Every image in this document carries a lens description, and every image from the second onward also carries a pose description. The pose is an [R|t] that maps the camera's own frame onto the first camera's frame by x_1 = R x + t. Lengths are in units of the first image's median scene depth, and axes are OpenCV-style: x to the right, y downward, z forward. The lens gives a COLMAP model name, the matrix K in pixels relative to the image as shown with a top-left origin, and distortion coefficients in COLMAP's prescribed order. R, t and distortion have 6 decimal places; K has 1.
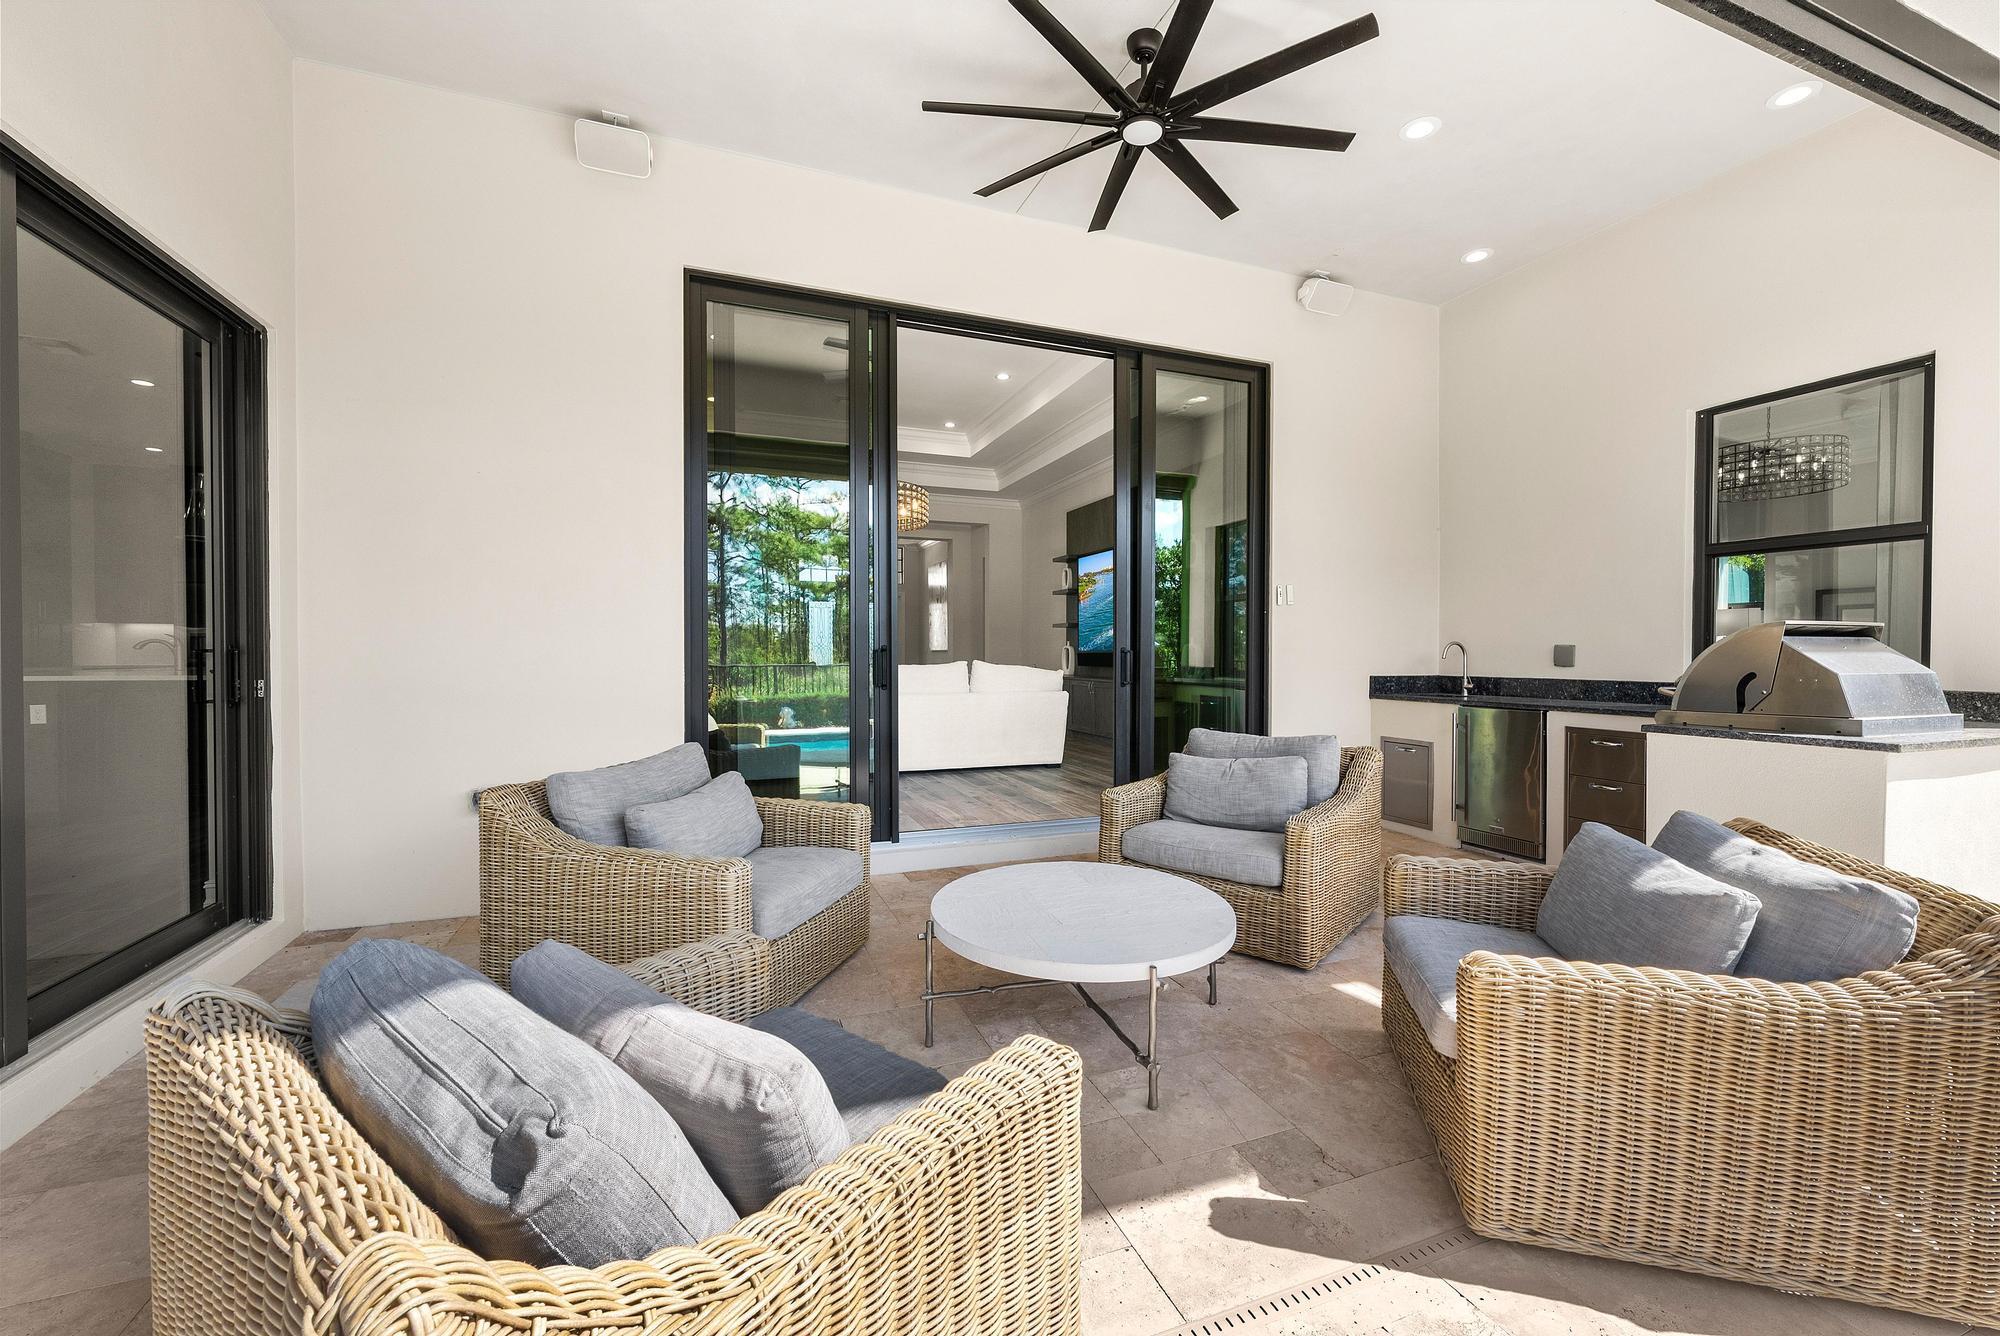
lens RADIAL K [[785.8, 0, 1006.6], [0, 785.8, 656.9], [0, 0, 1]] dist [-0.000532, 0.000170]
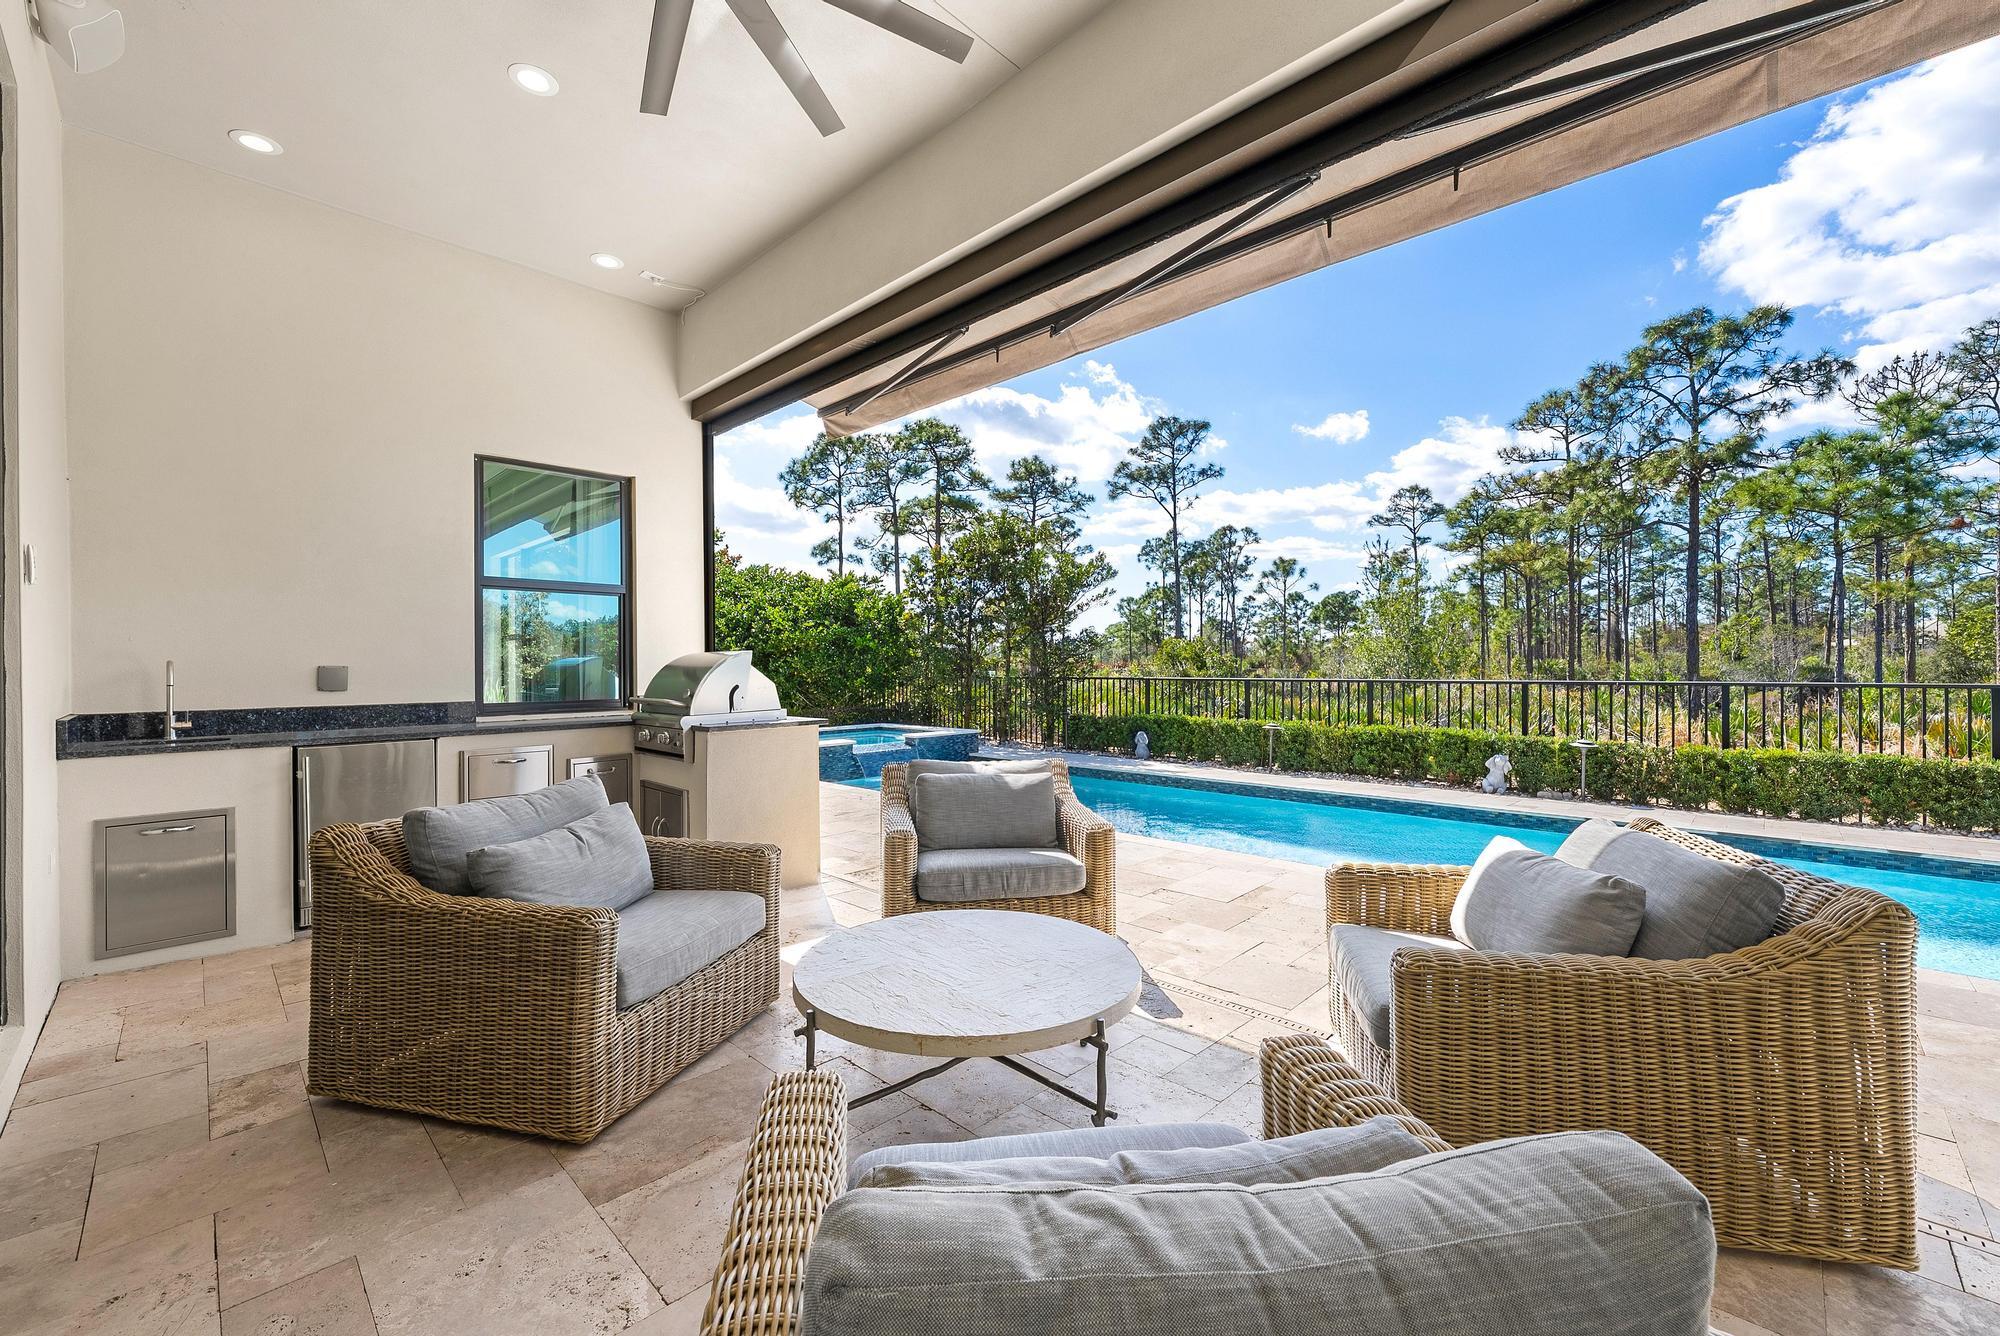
lens RADIAL K [[792.7, 0, 1000.0], [0, 792.7, 668.0], [0, 0, 1]] dist [-0.020128, -0.000064]
pose [[-0.408787, -0.000020, 0.912630, -0.369474], [0.014339, 0.999876, 0.006445, -0.007949], [-0.912517, 0.015721, -0.408736, 0.685837]]
